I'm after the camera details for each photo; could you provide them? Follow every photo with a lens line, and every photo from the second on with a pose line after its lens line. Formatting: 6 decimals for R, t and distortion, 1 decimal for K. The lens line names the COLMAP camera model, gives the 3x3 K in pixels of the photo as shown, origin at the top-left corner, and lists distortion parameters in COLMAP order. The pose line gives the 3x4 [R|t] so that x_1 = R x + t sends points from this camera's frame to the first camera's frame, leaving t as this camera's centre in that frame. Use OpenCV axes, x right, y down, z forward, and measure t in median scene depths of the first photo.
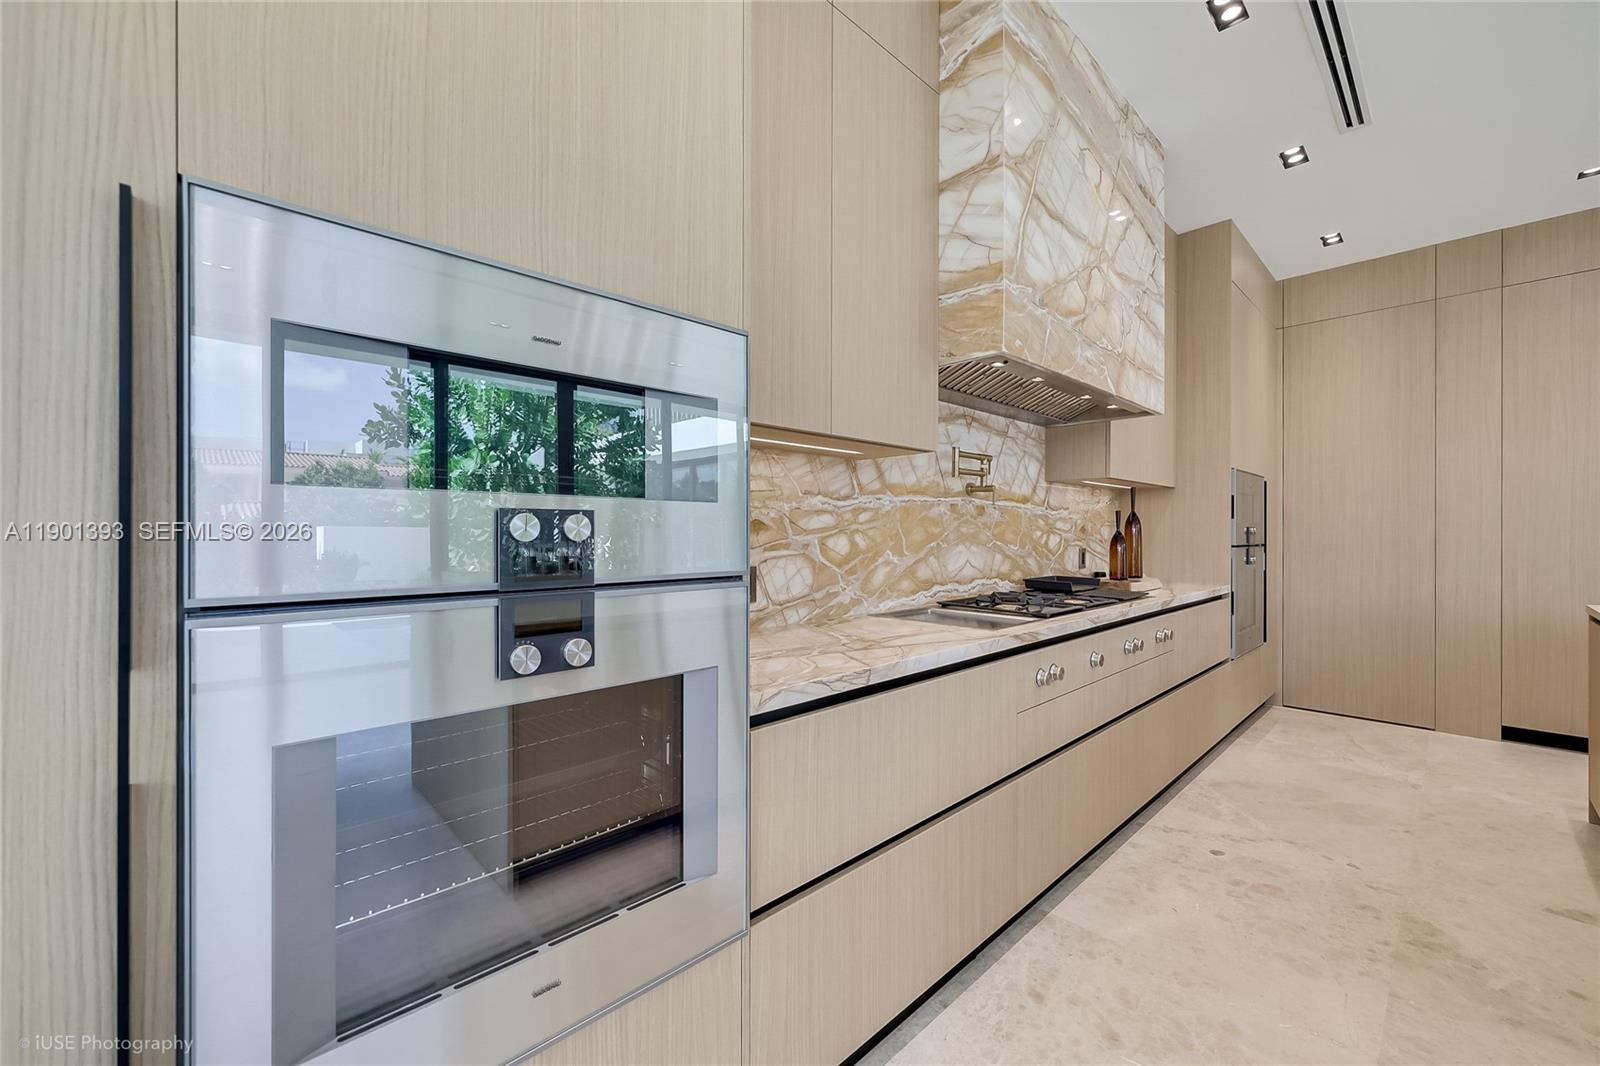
lens RADIAL K [[633.1, 0, 794.8], [0, 633.1, 538.7], [0, 0, 1]] dist [0.001329, 0.000088]
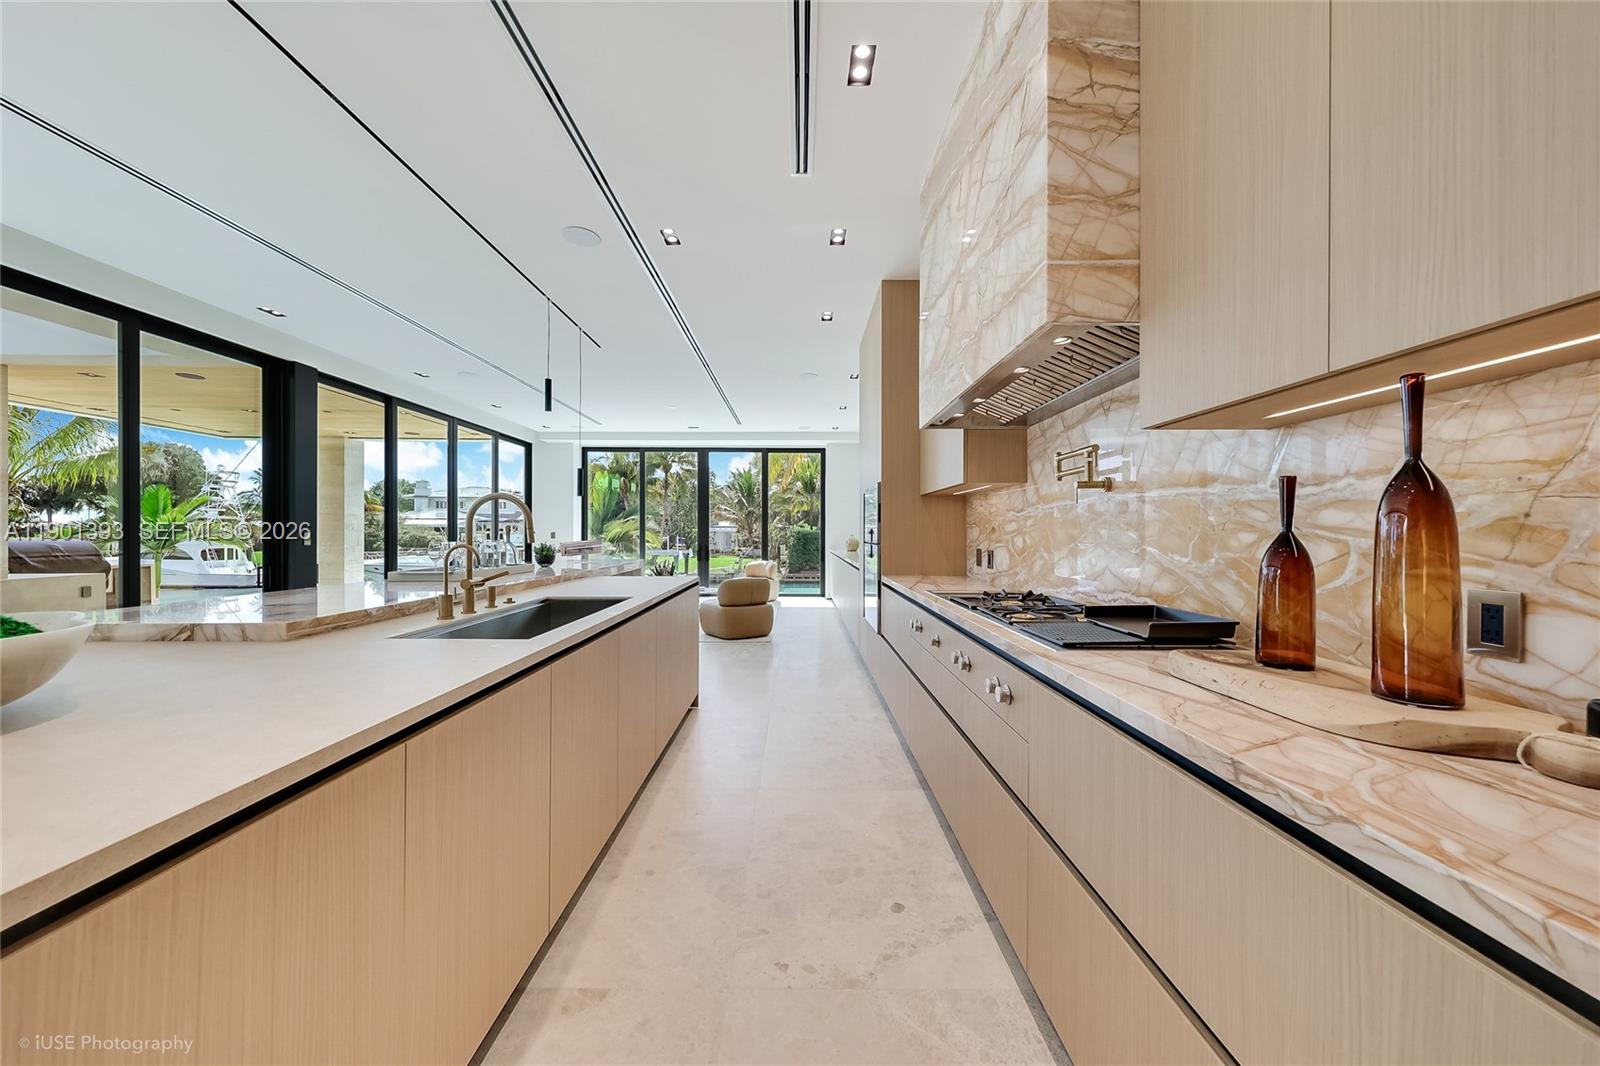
lens RADIAL K [[633.1, 0, 801.3], [0, 633.1, 532.0], [0, 0, 1]] dist [0.001329, 0.000088]
pose [[-0.688440, -0.006829, -0.725261, 1.460775], [-0.017582, 0.999819, 0.007275, -0.014511], [0.725080, 0.017760, -0.688436, 1.574159]]
